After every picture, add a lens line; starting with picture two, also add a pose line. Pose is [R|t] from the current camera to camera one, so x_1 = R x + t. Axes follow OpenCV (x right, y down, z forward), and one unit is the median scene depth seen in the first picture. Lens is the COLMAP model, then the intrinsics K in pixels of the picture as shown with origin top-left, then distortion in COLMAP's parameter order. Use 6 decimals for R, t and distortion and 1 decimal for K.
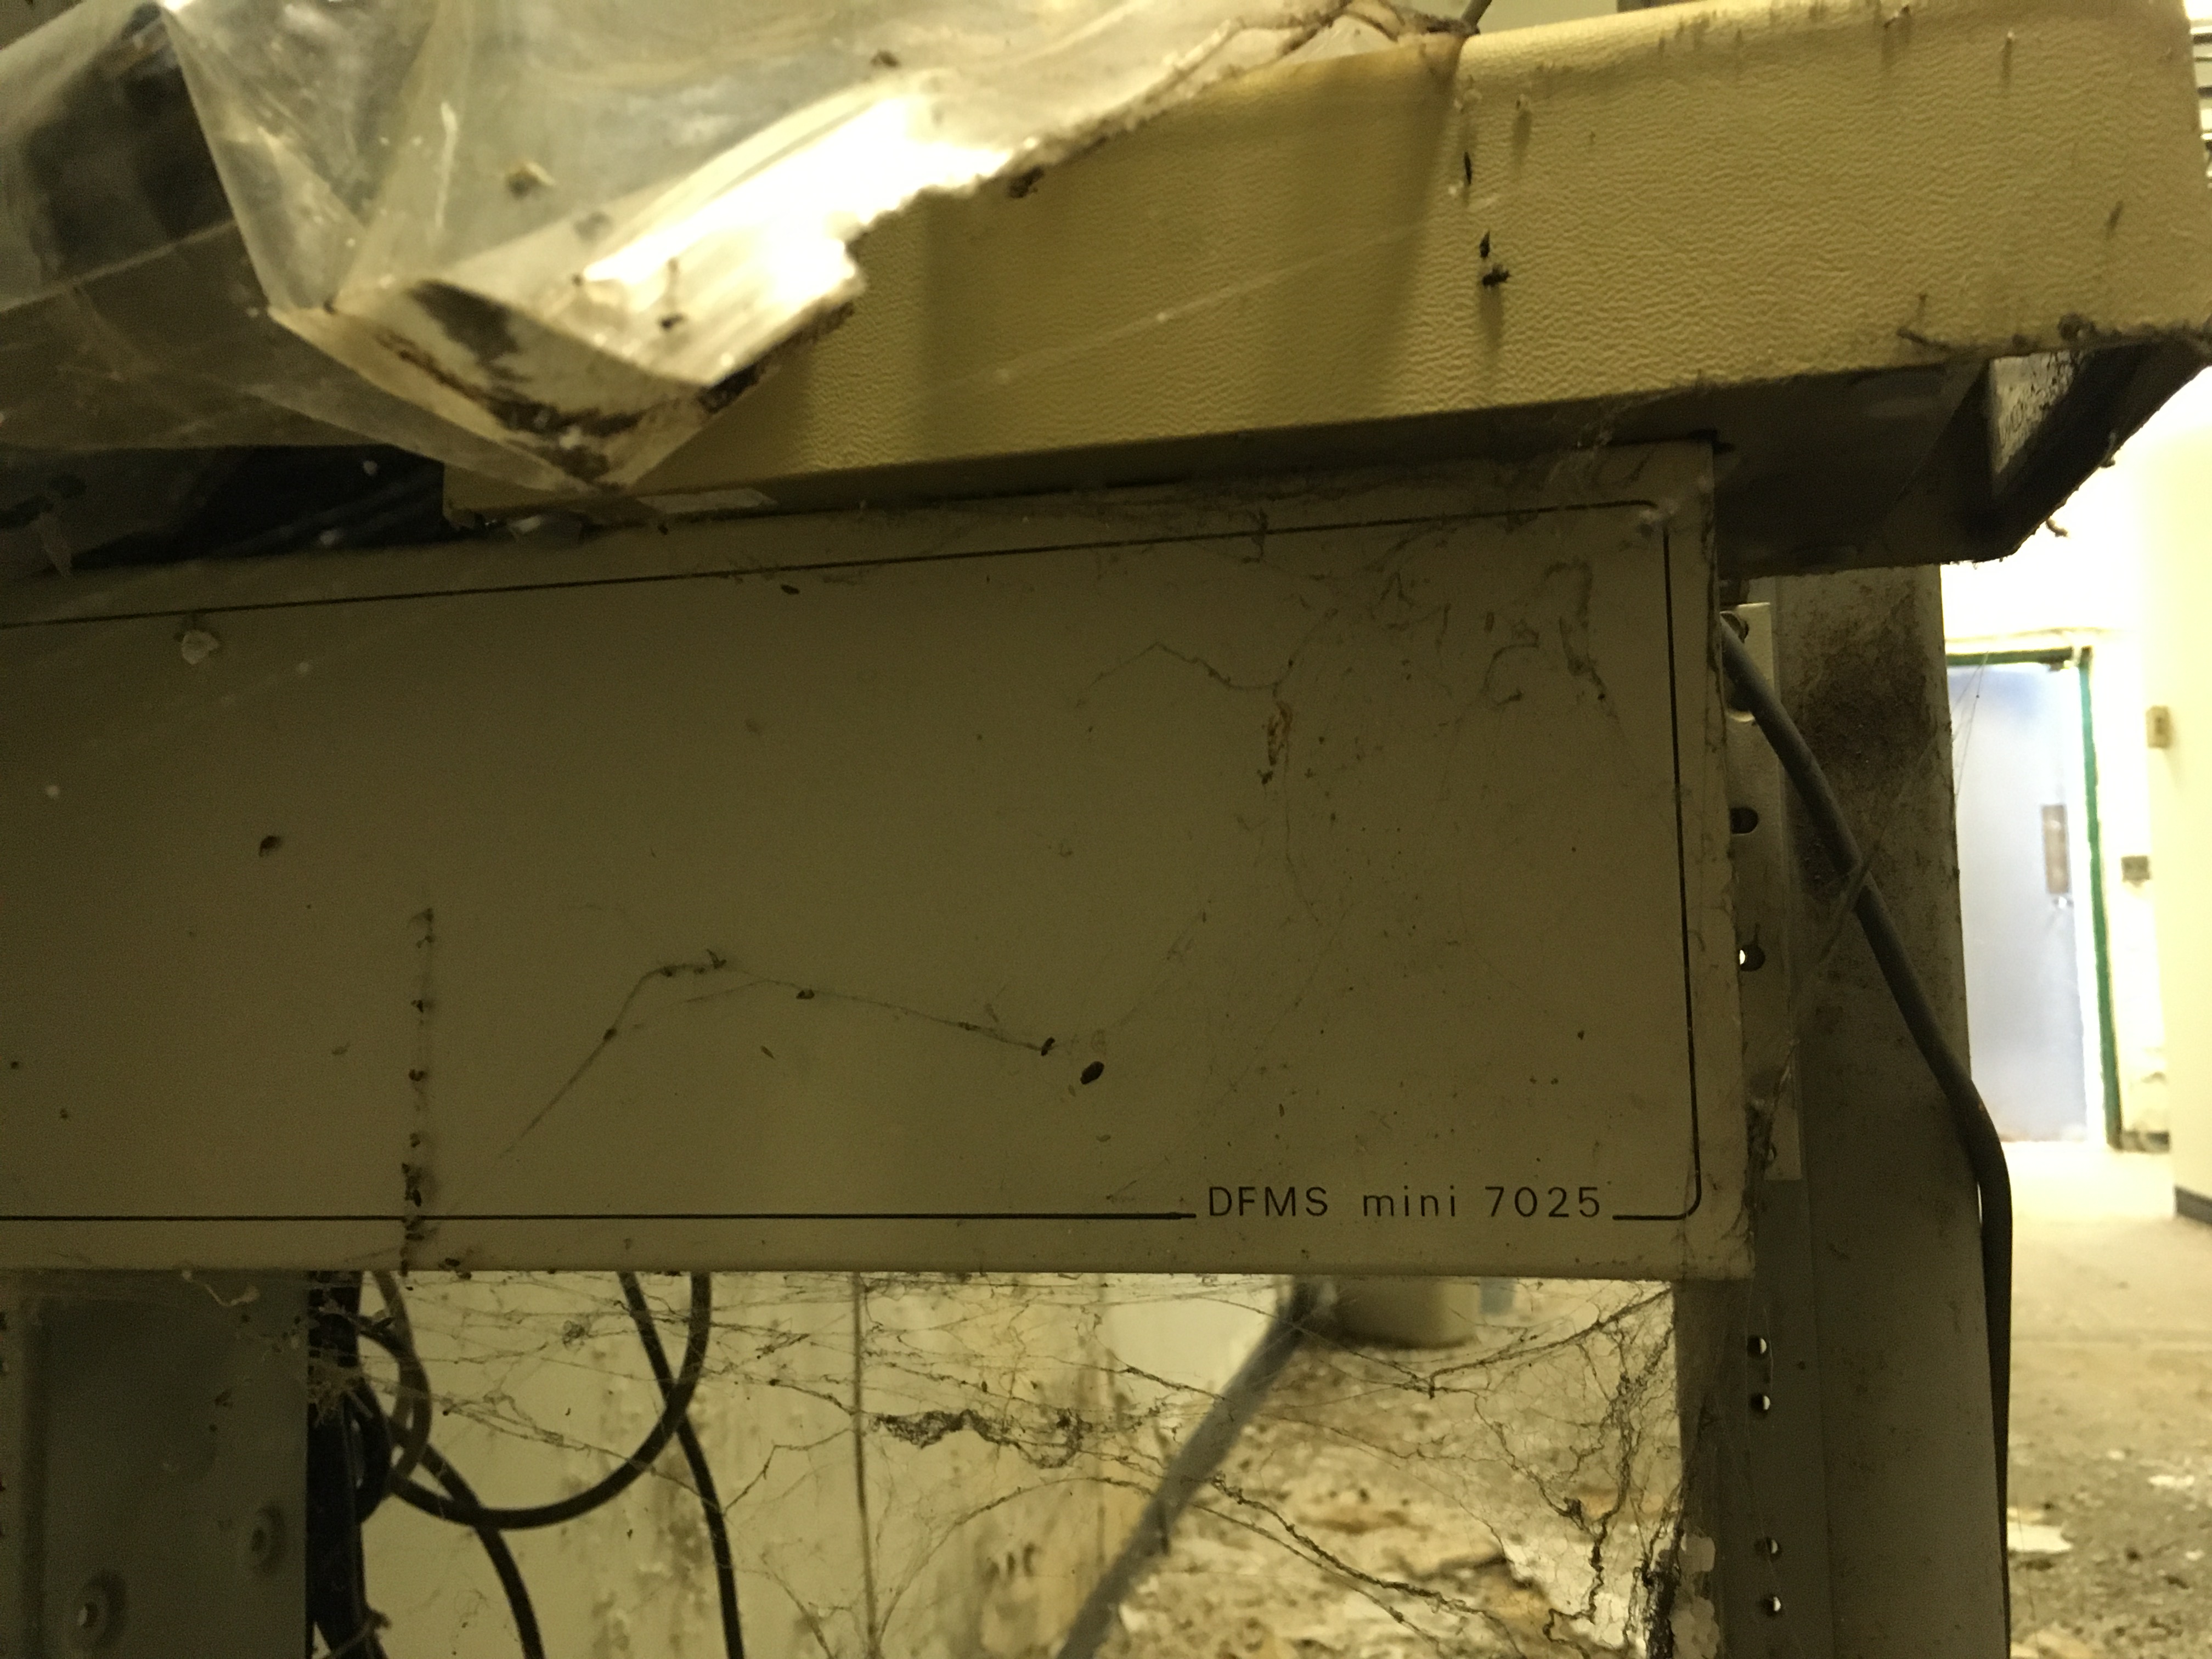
lens RADIAL K [[1882.9, 0, 1113.0], [0, 1882.9, 832.6], [0, 0, 1]] dist [0.089047, -0.116006]
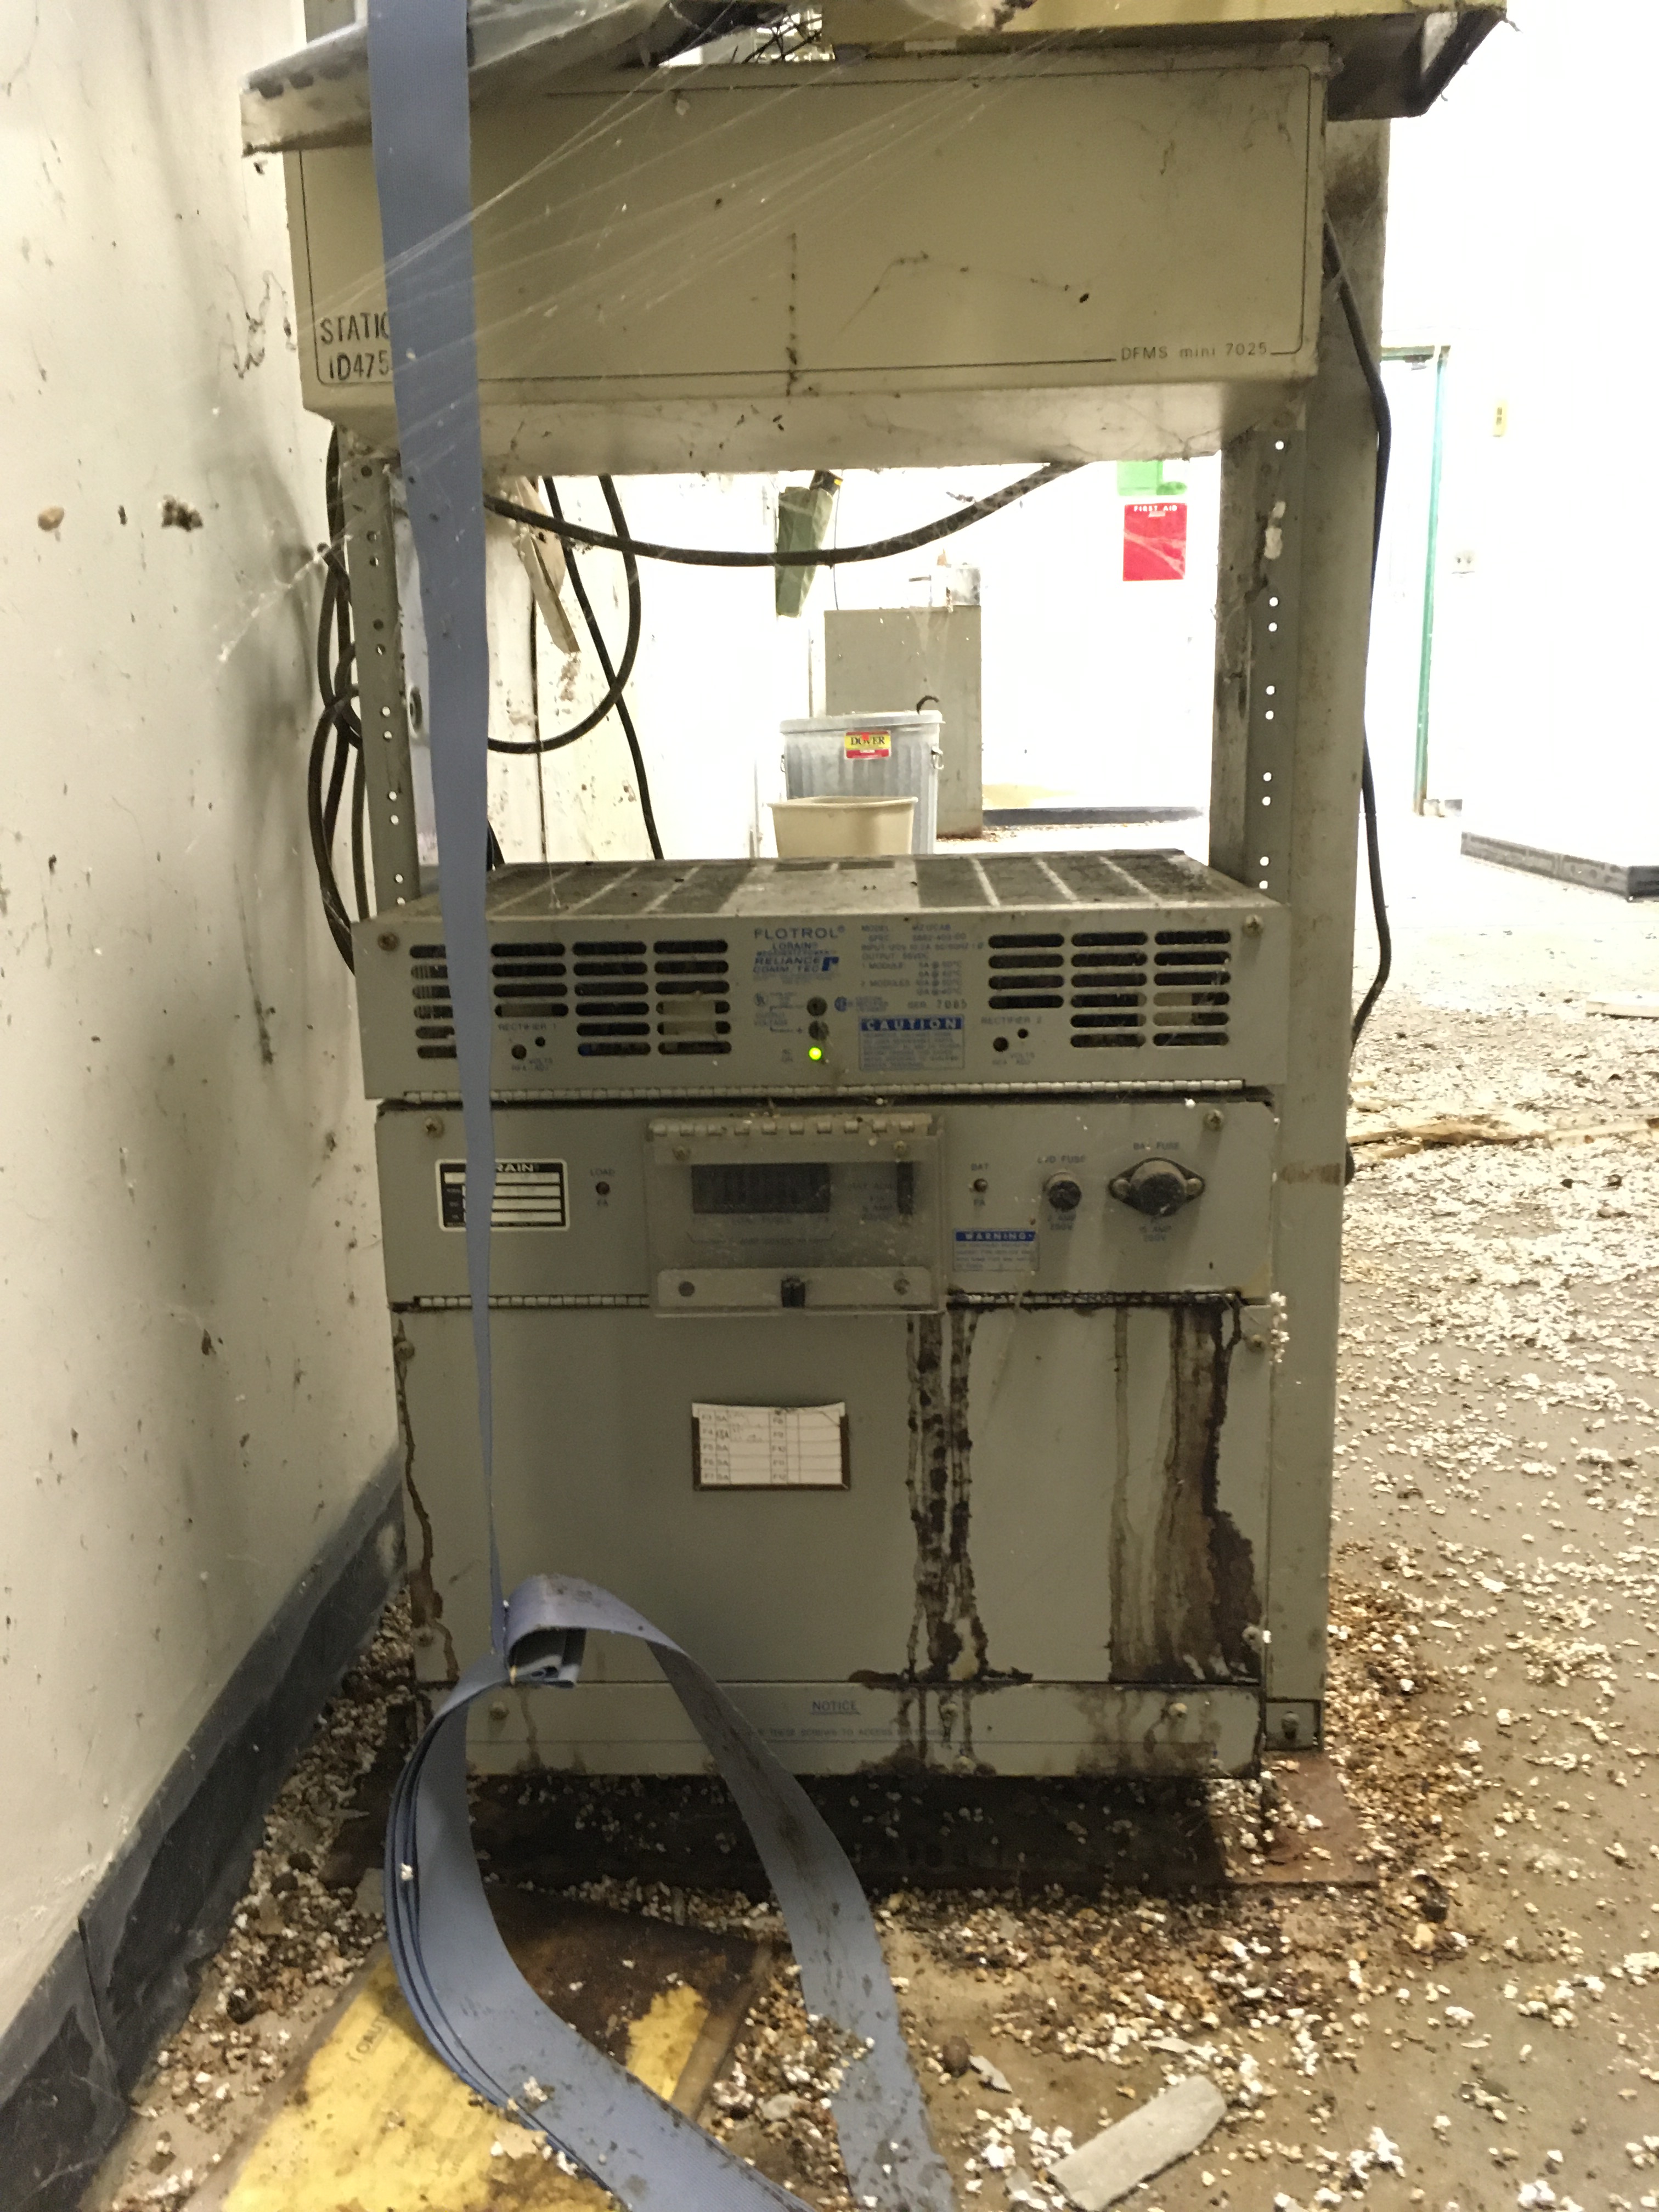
lens RADIAL K [[1874.6, 0, 829.5], [0, 1874.6, 1106.0], [0, 0, 1]] dist [0.081882, -0.103578]
pose [[0.984155, -0.035094, 0.173803, -0.349603], [-0.015641, 0.959214, 0.282248, 0.189701], [-0.176620, -0.280494, 0.943466, -0.710456]]
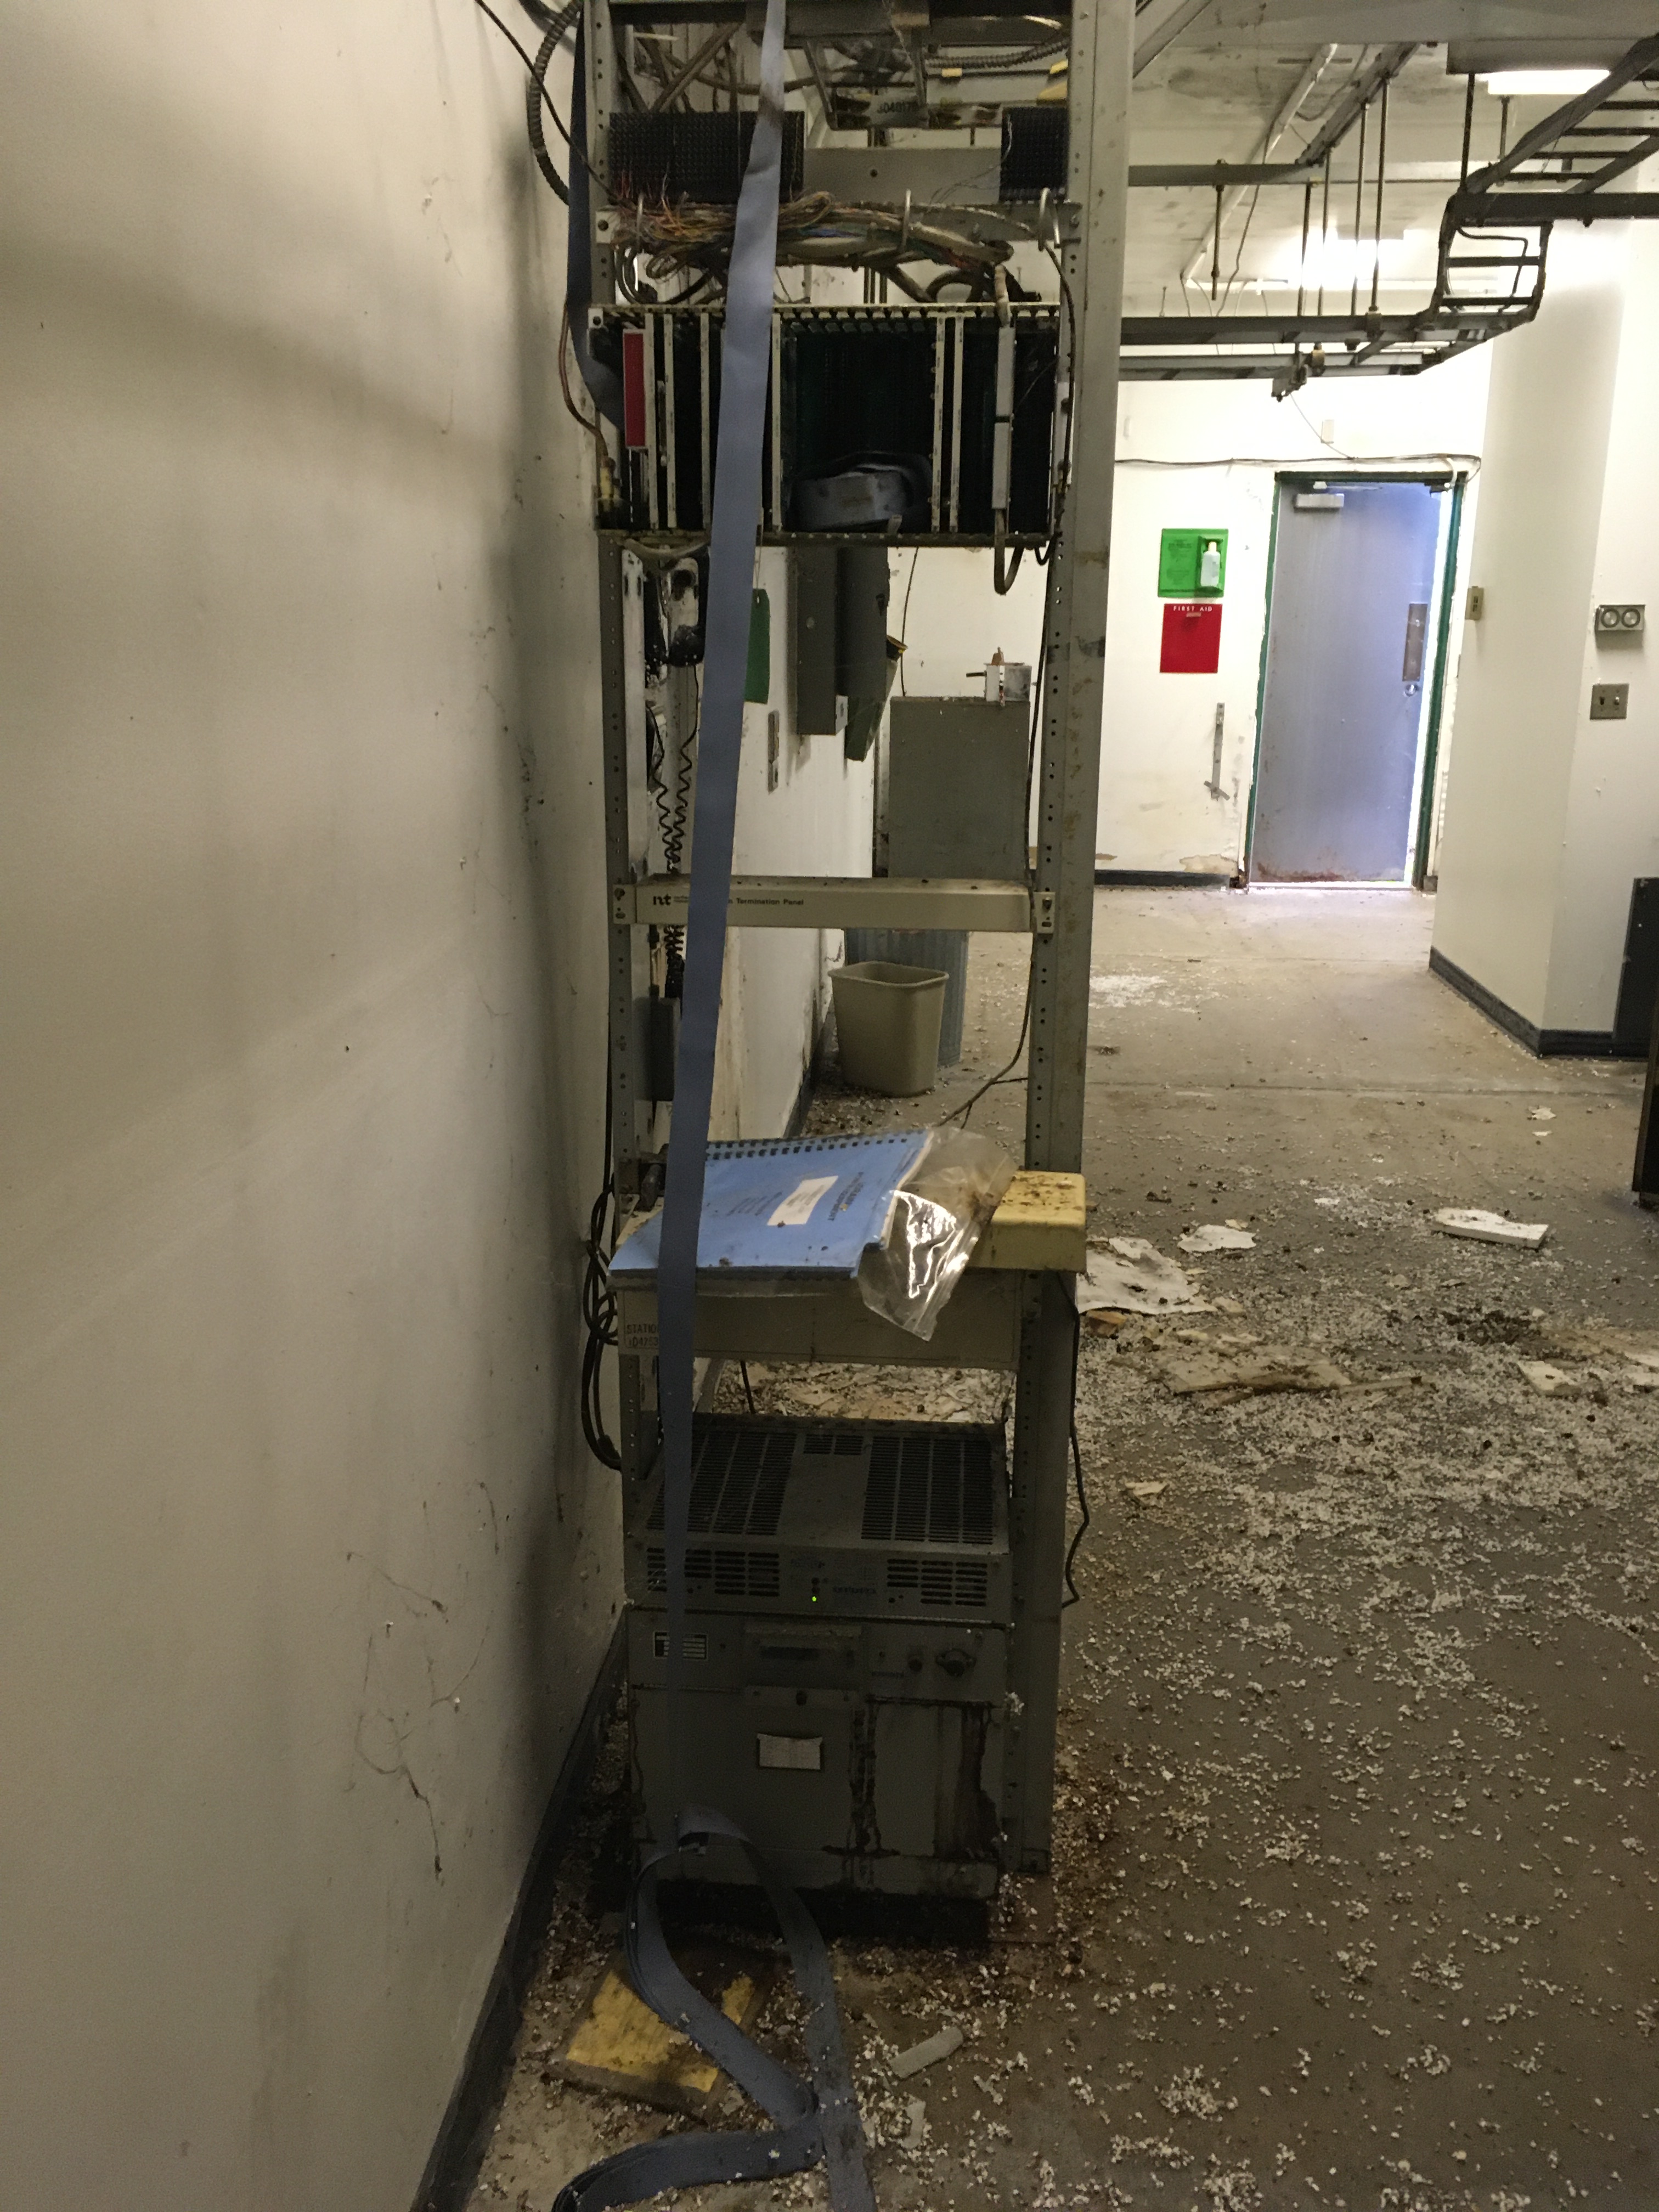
lens RADIAL K [[1882.9, 0, 826.0], [0, 1882.9, 1103.8], [0, 0, 1]] dist [0.089047, -0.116006]
pose [[0.990542, -0.006248, 0.137067, -0.524638], [-0.040851, 0.940231, 0.338078, -1.213013], [-0.130987, -0.340480, 0.931083, -2.021416]]
